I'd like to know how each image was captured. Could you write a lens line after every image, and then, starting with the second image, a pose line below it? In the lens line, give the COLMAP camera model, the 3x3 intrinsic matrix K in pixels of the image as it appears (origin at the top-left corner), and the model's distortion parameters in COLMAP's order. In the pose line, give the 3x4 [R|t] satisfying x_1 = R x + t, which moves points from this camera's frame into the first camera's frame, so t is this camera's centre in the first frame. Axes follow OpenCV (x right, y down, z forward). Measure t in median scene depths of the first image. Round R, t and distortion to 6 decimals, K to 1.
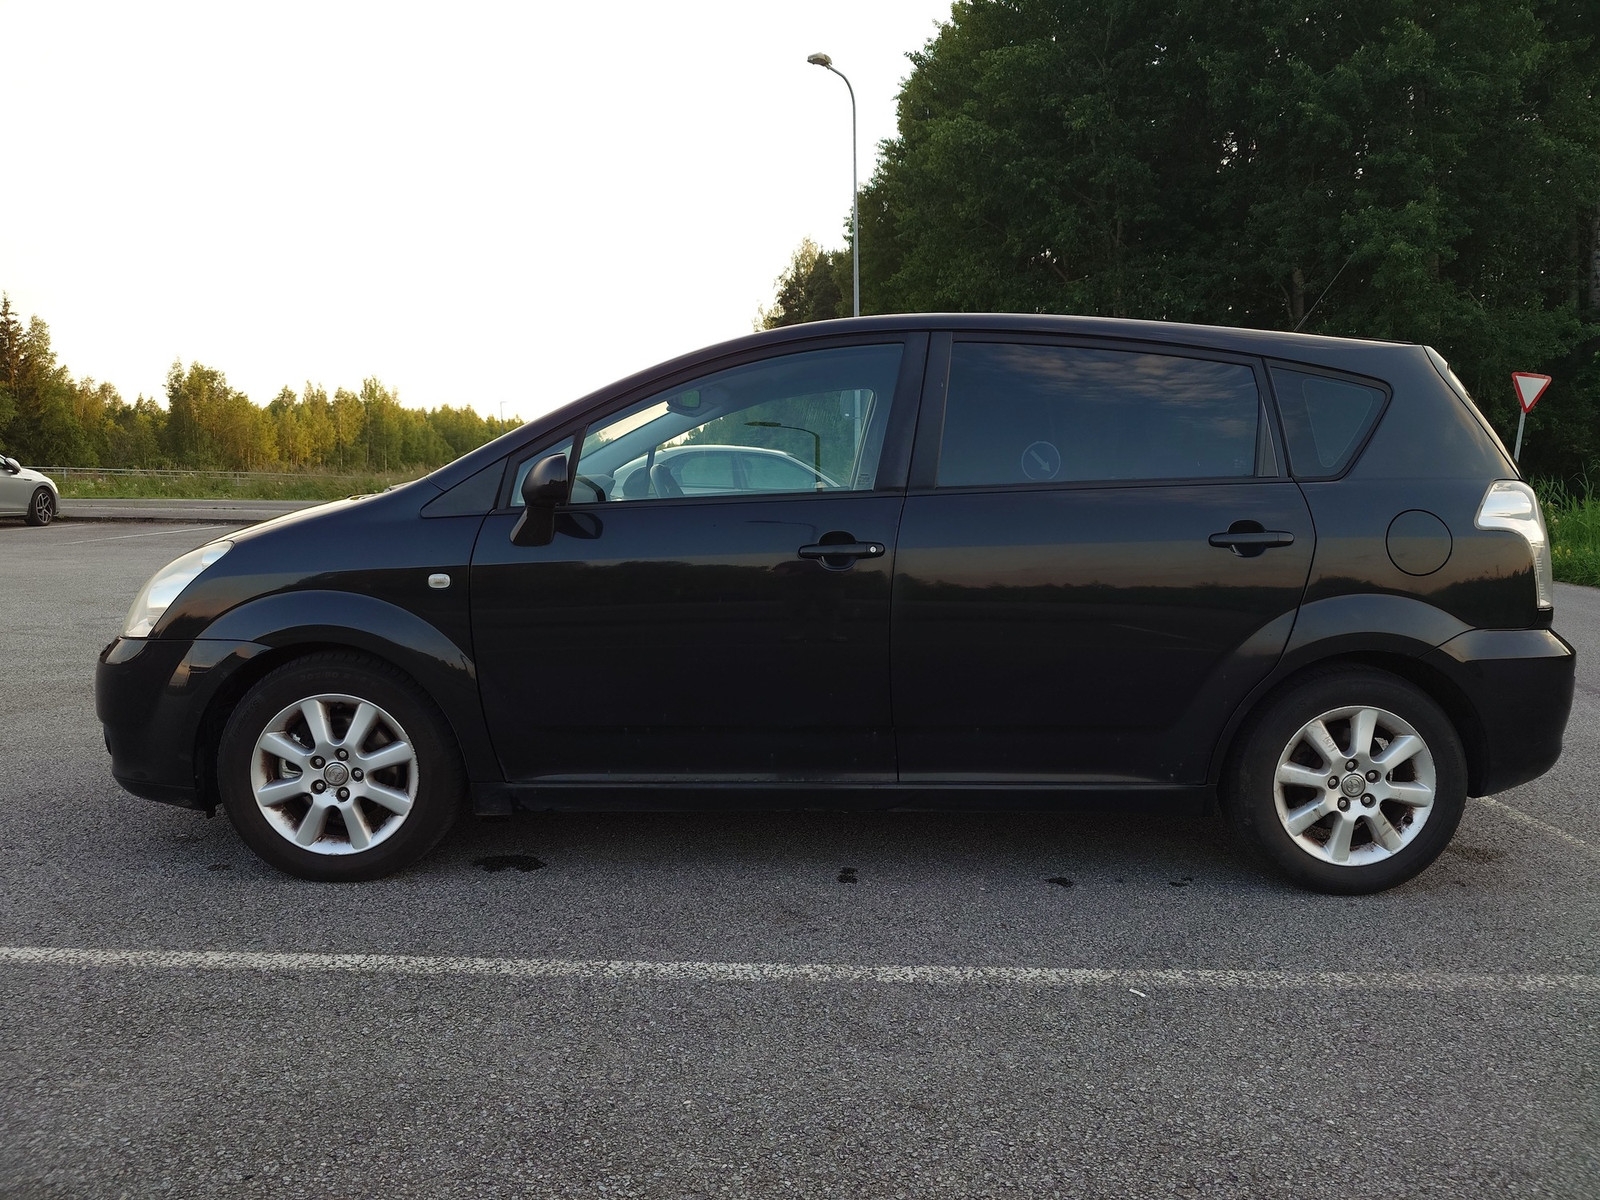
lens RADIAL K [[1147.9, 0, 811.7], [0, 1147.9, 599.2], [0, 0, 1]] dist [-0.000982, -0.001315]
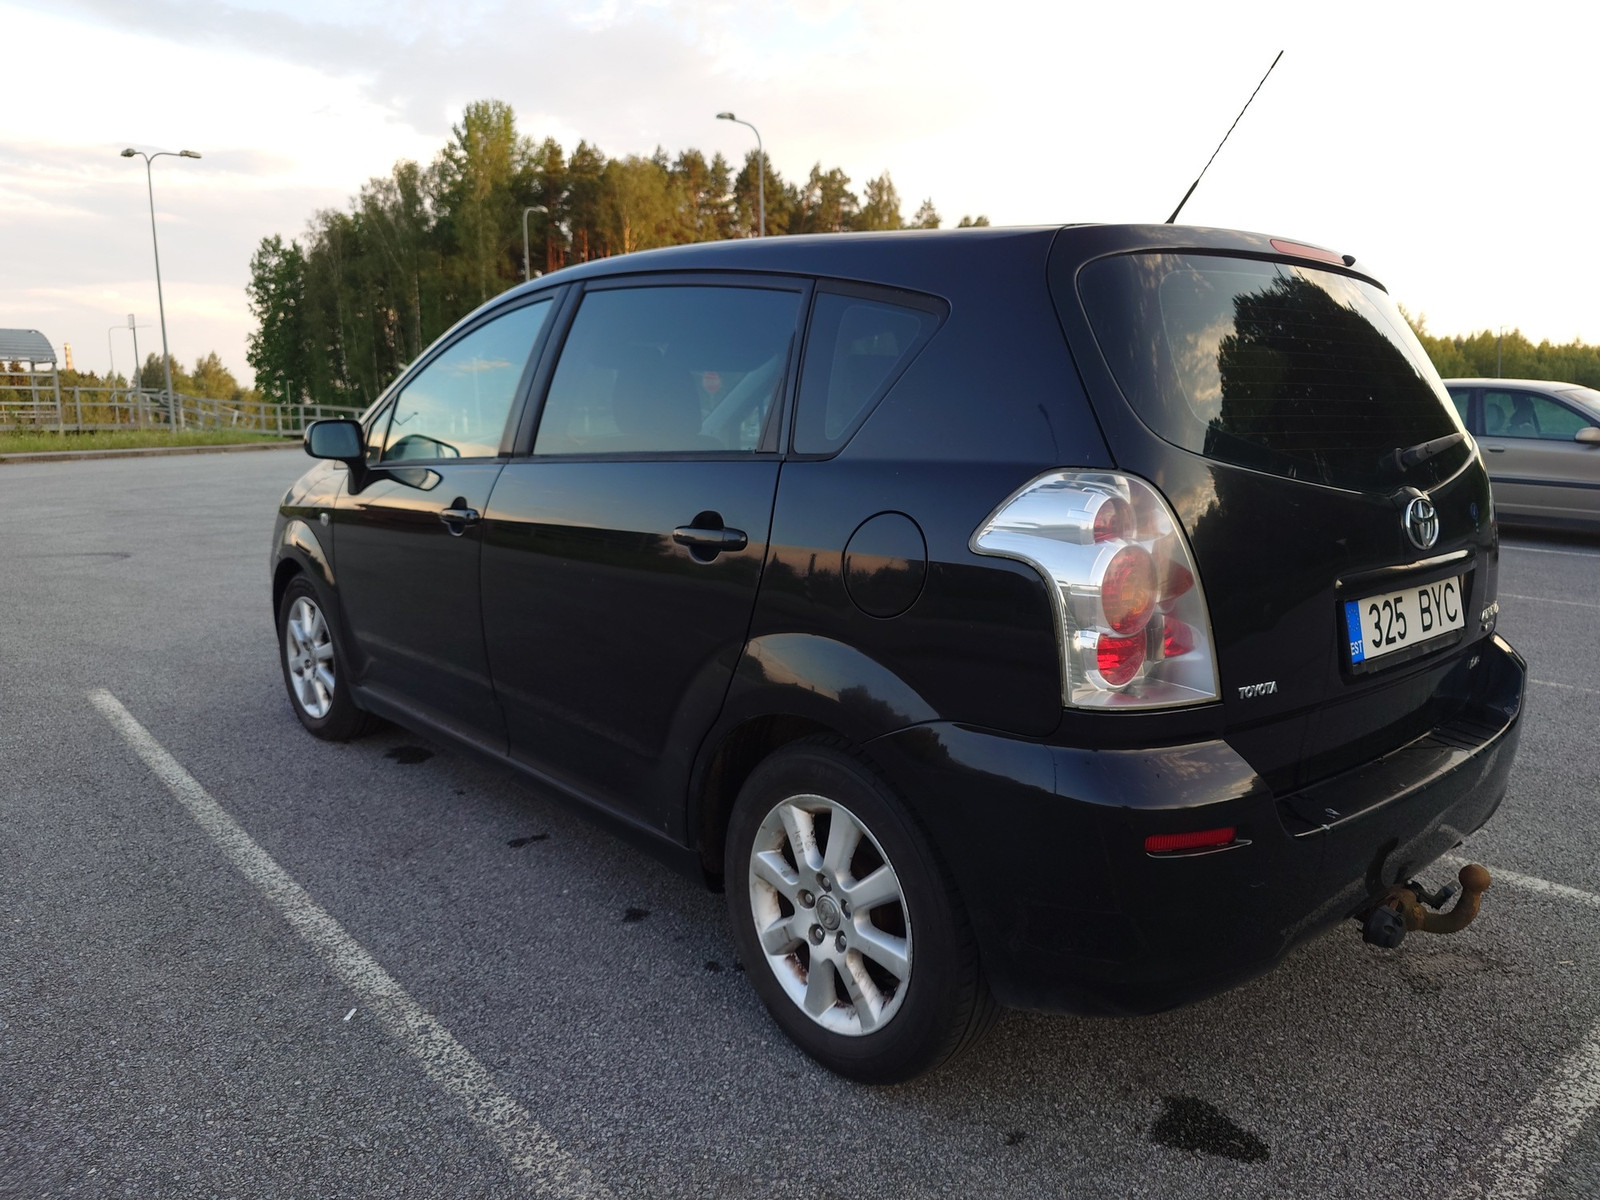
lens RADIAL K [[1147.9, 0, 805.7], [0, 1147.9, 603.0], [0, 0, 1]] dist [-0.000982, -0.001315]
pose [[0.648182, 0.119166, -0.752103, 1.113459], [-0.088975, 0.992766, 0.080616, -0.083165], [0.756269, 0.014665, 0.654096, 0.642570]]
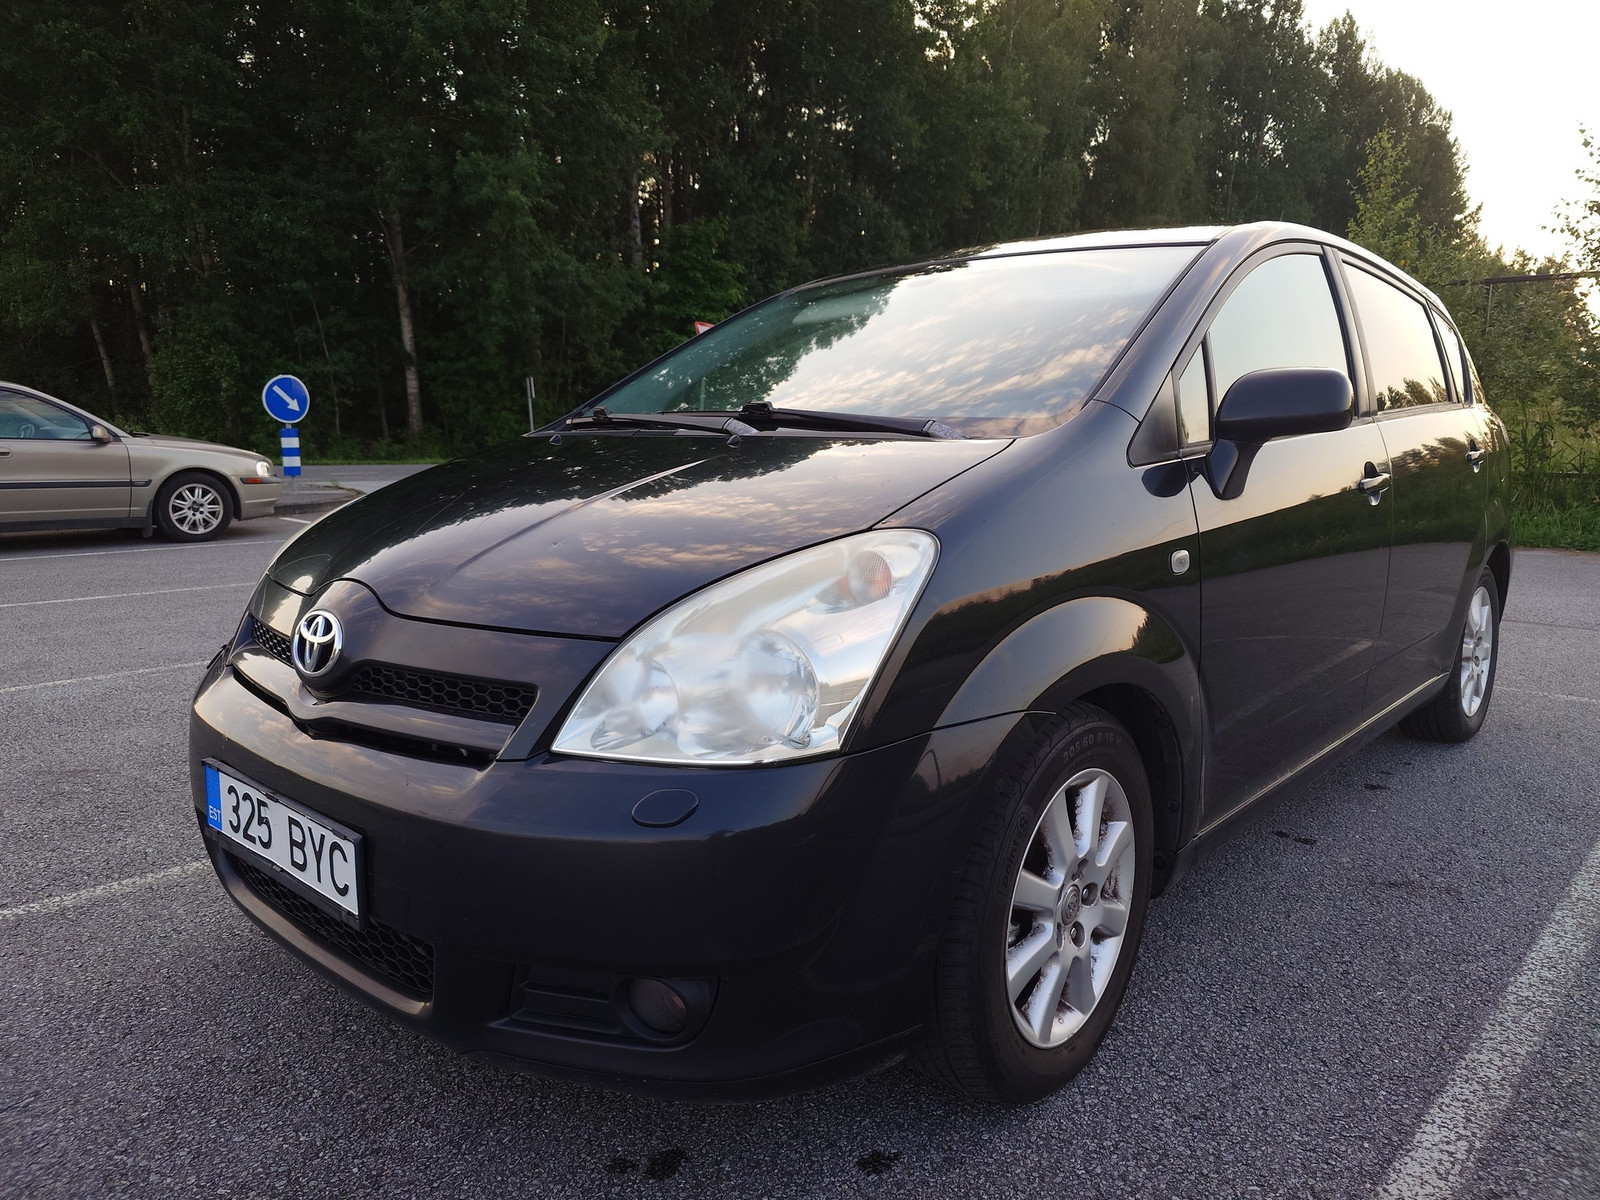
lens RADIAL K [[1147.9, 0, 795.3], [0, 1147.9, 597.2], [0, 0, 1]] dist [-0.000982, -0.001315]
pose [[0.669901, -0.128320, 0.731277, -1.071128], [0.093080, 0.991695, 0.088749, -0.081775], [-0.736593, 0.008614, 0.676282, 0.814335]]
